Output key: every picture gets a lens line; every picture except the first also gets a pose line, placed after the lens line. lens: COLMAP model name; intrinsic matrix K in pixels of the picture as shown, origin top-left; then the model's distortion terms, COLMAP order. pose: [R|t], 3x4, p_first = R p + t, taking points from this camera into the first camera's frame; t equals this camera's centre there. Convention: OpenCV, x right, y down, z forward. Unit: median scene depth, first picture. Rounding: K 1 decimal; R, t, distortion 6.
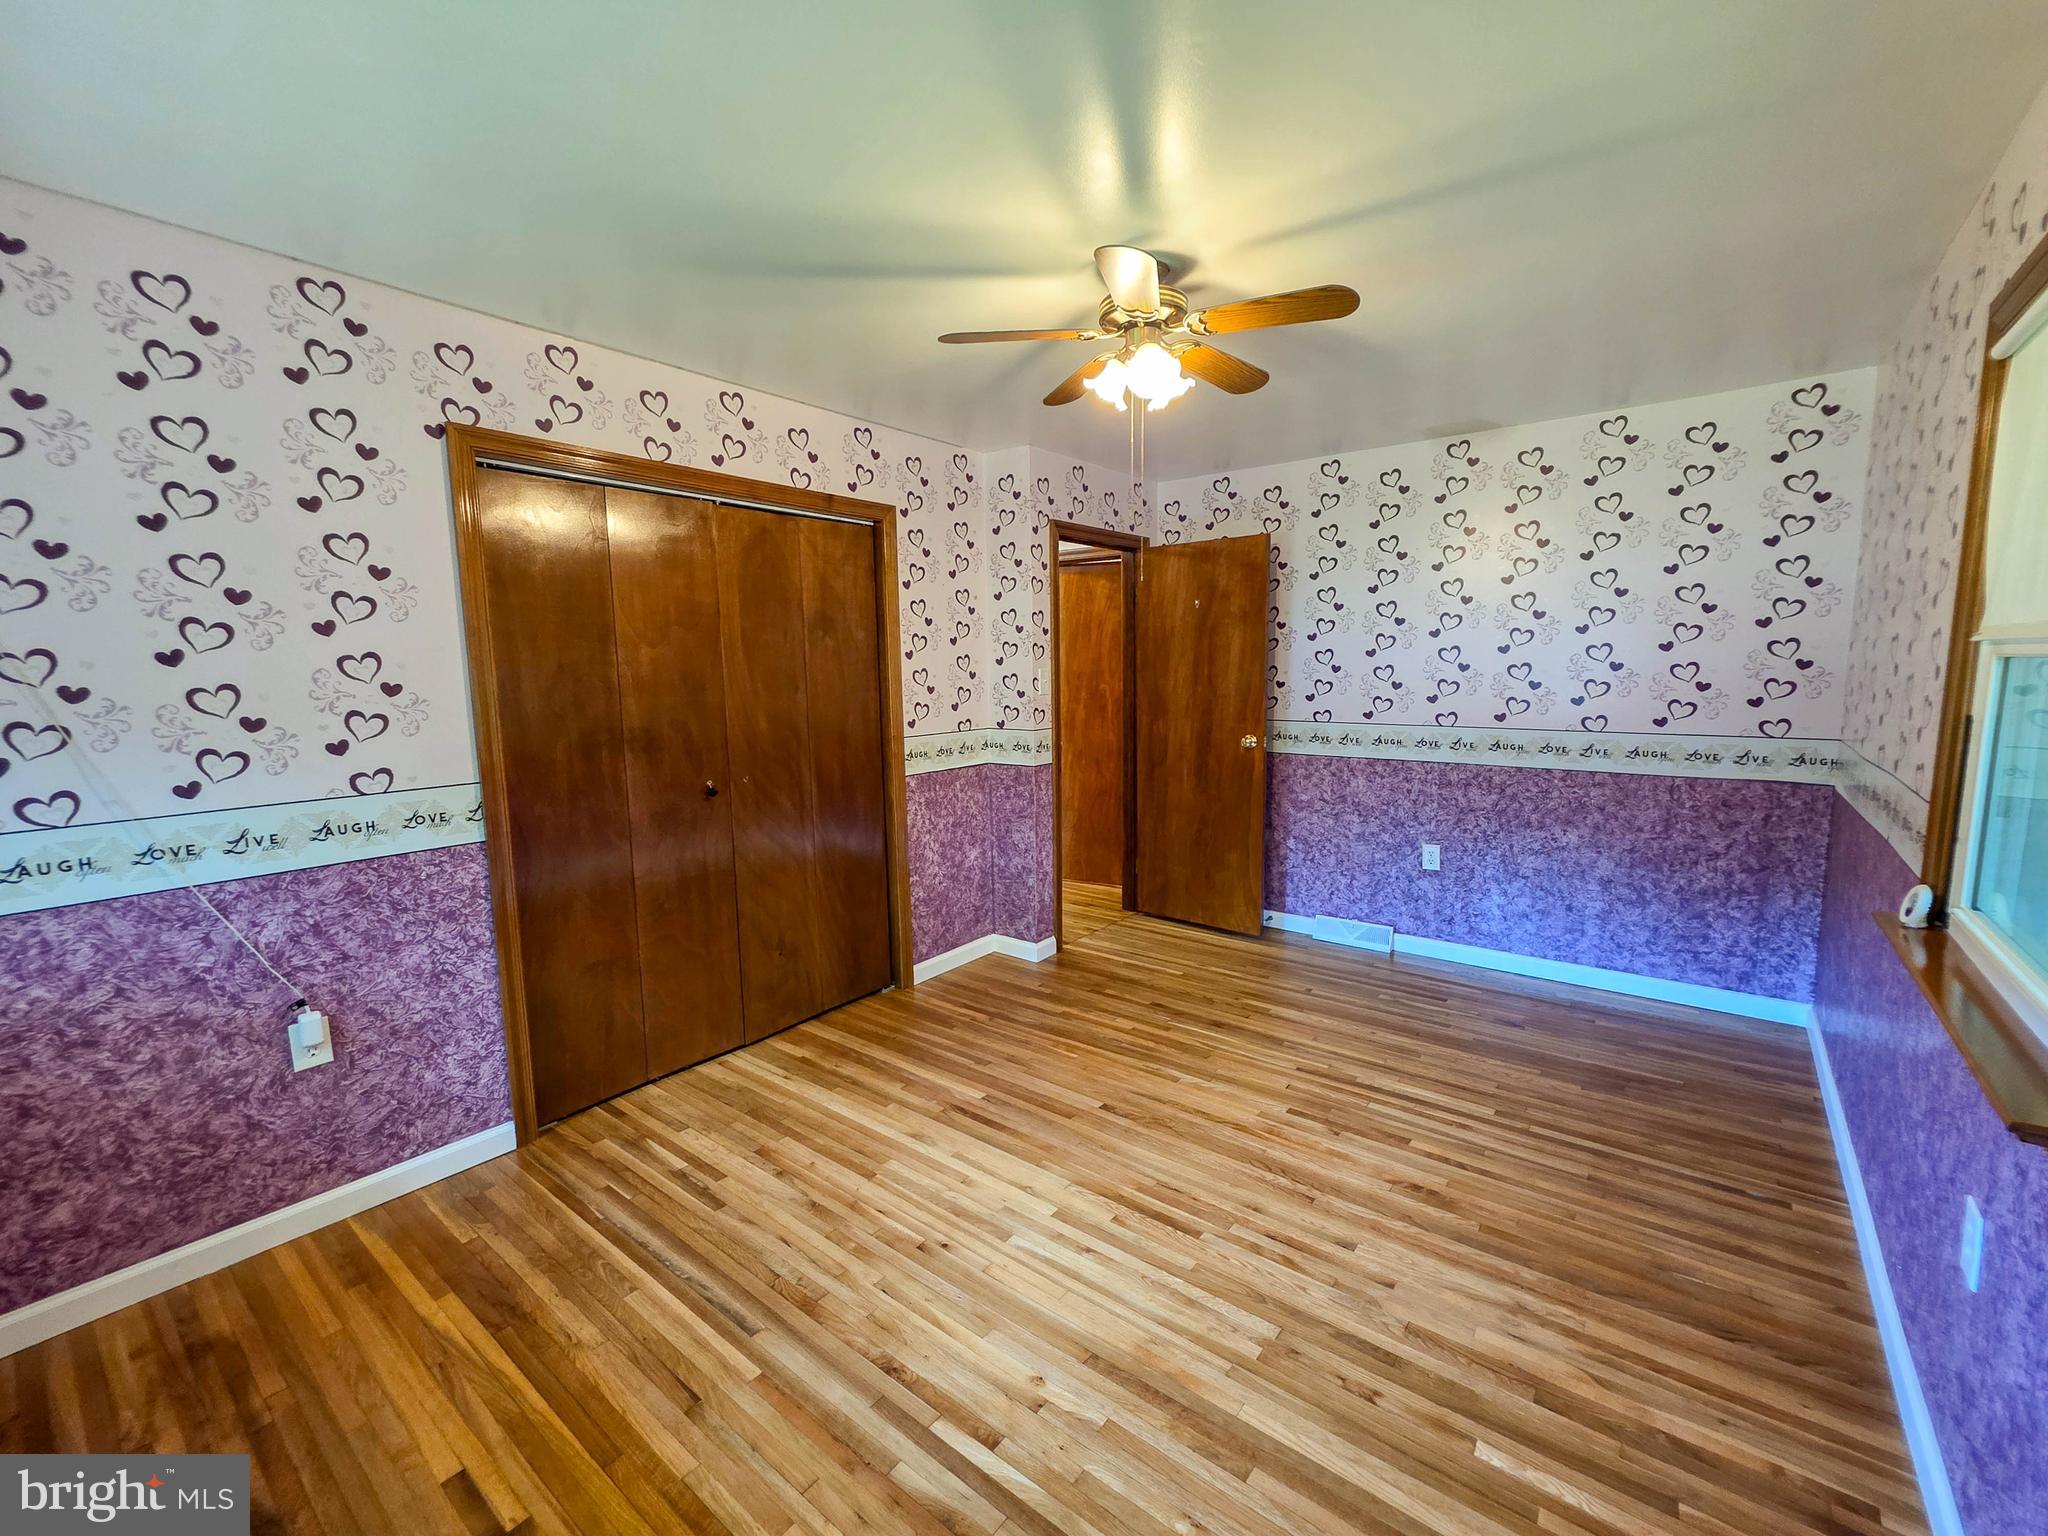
lens RADIAL K [[842.9, 0, 1059.8], [0, 842.9, 763.8], [0, 0, 1]] dist [0.003095, 0.000138]
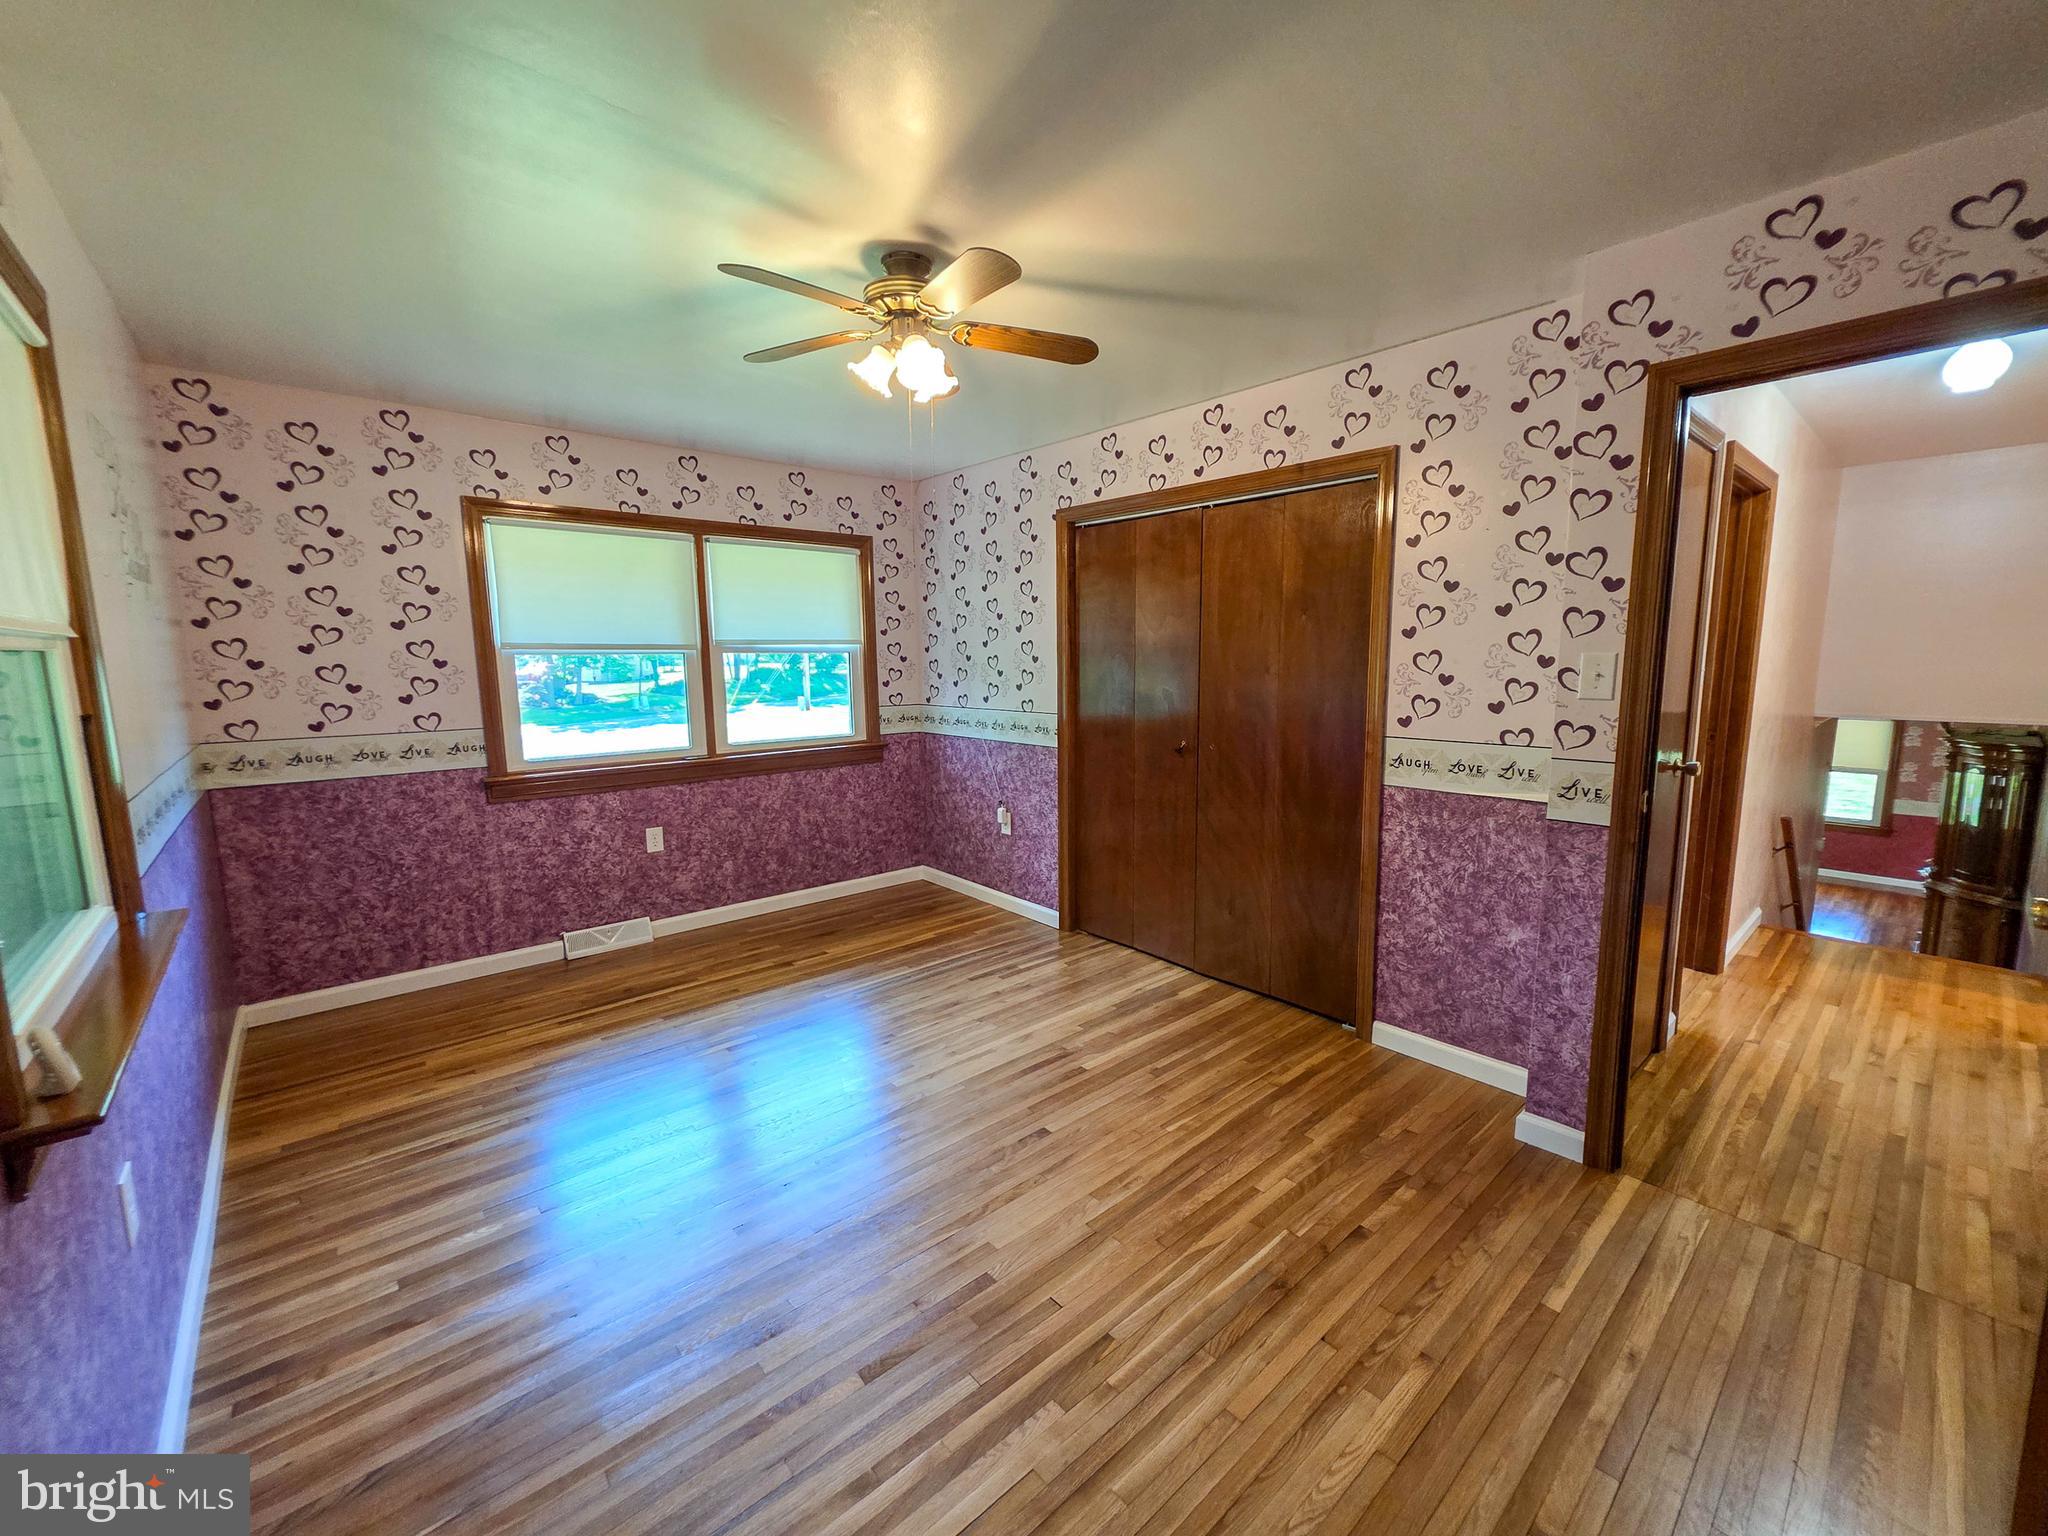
lens RADIAL K [[842.9, 0, 1025.3], [0, 842.9, 769.5], [0, 0, 1]] dist [0.003095, 0.000138]
pose [[-0.208599, 0.146324, -0.966993, 0.787614], [-0.108114, 0.979234, 0.171498, -0.119690], [0.972007, 0.140319, -0.188447, 0.973217]]
